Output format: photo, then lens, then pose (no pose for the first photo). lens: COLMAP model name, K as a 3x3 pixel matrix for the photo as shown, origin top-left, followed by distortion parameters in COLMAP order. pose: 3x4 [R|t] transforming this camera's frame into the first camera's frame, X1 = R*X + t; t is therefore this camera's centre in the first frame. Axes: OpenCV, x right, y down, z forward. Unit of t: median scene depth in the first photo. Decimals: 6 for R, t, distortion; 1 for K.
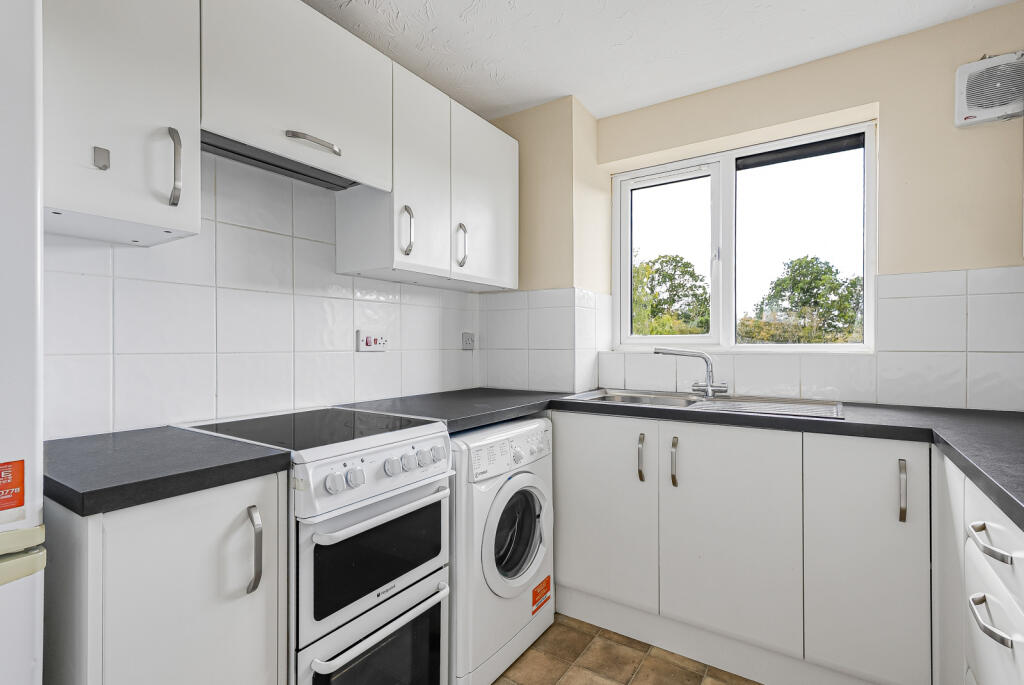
lens RADIAL K [[480.6, 0, 511.1], [0, 480.6, 352.0], [0, 0, 1]] dist [0.000369, 0.000379]
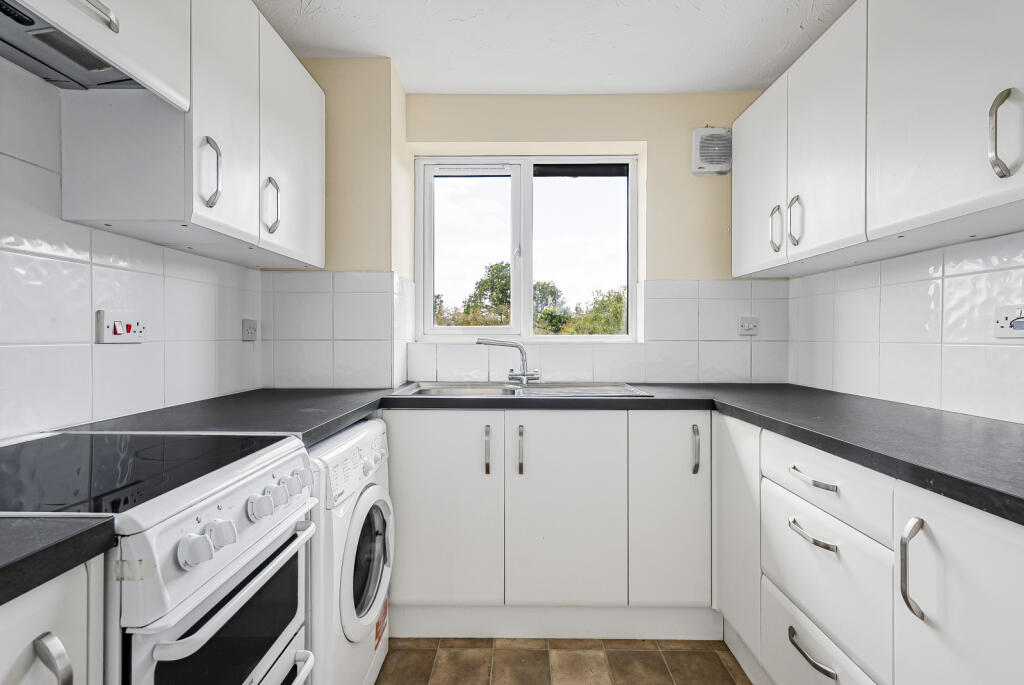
lens RADIAL K [[478.8, 0, 512.0], [0, 478.8, 342.5], [0, 0, 1]] dist [-0.000818, -0.000096]
pose [[0.836536, -0.004820, 0.547891, -0.202461], [0.007088, 0.999973, -0.002025, 0.003035], [-0.547867, 0.005578, 0.836547, 0.143901]]
